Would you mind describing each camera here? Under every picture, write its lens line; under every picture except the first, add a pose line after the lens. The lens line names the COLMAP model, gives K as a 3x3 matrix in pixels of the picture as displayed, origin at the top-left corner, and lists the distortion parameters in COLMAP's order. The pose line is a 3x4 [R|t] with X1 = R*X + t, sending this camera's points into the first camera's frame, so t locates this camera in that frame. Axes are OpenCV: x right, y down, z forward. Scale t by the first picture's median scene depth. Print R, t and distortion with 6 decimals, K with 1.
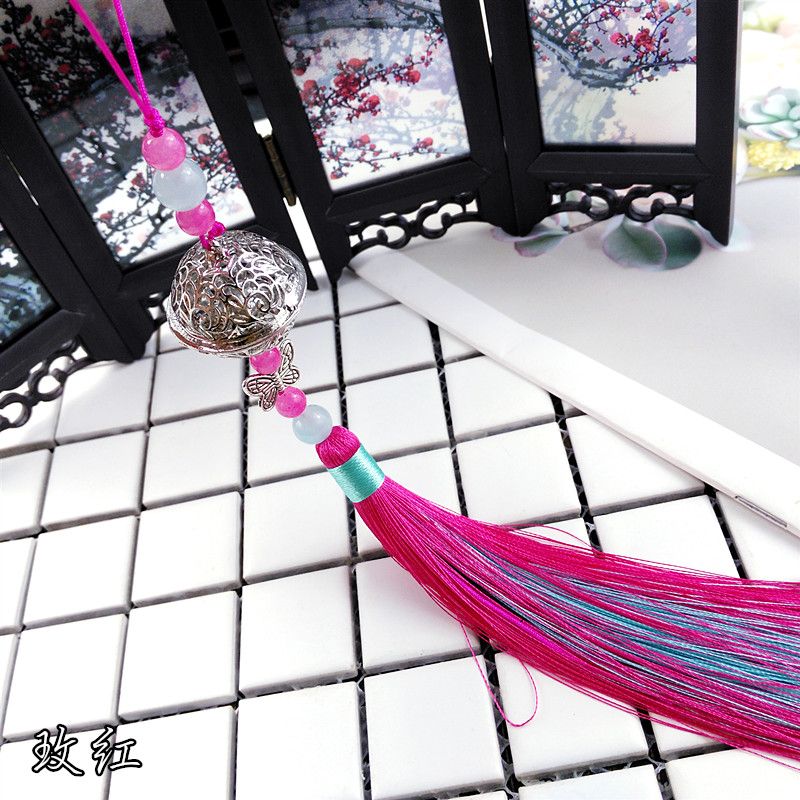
lens RADIAL K [[931.7, 0, 423.5], [0, 931.7, 398.7], [0, 0, 1]] dist [0.125264, -0.325613]
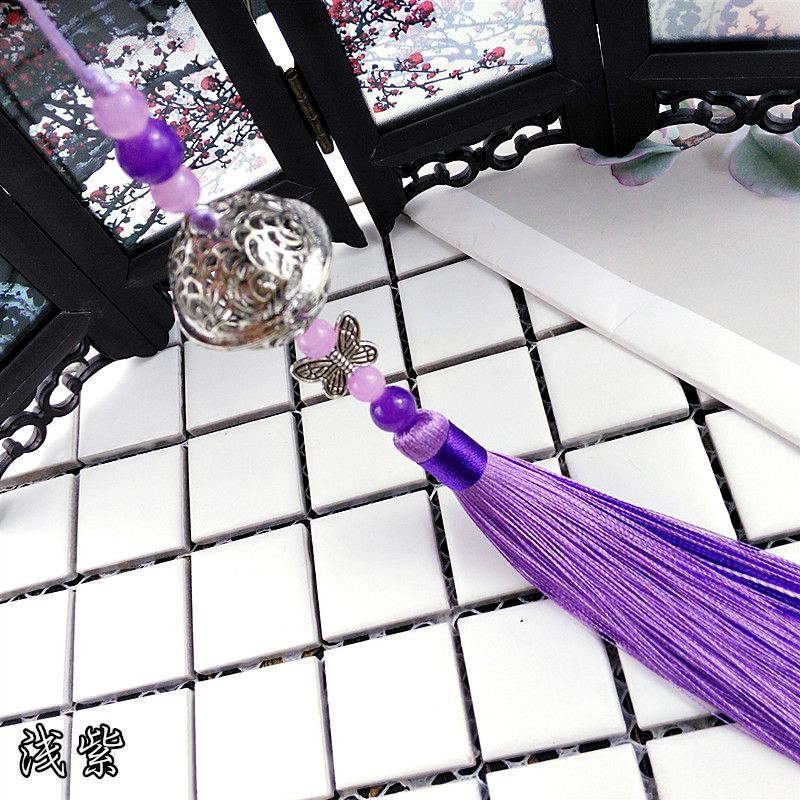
lens RADIAL K [[917.8, 0, 419.6], [0, 917.8, 395.8], [0, 0, 1]] dist [0.112123, -0.321023]
pose [[0.996124, -0.078707, -0.039268, -0.051938], [0.084663, 0.979016, 0.185366, -0.148899], [0.023854, -0.187972, 0.981885, 0.214094]]
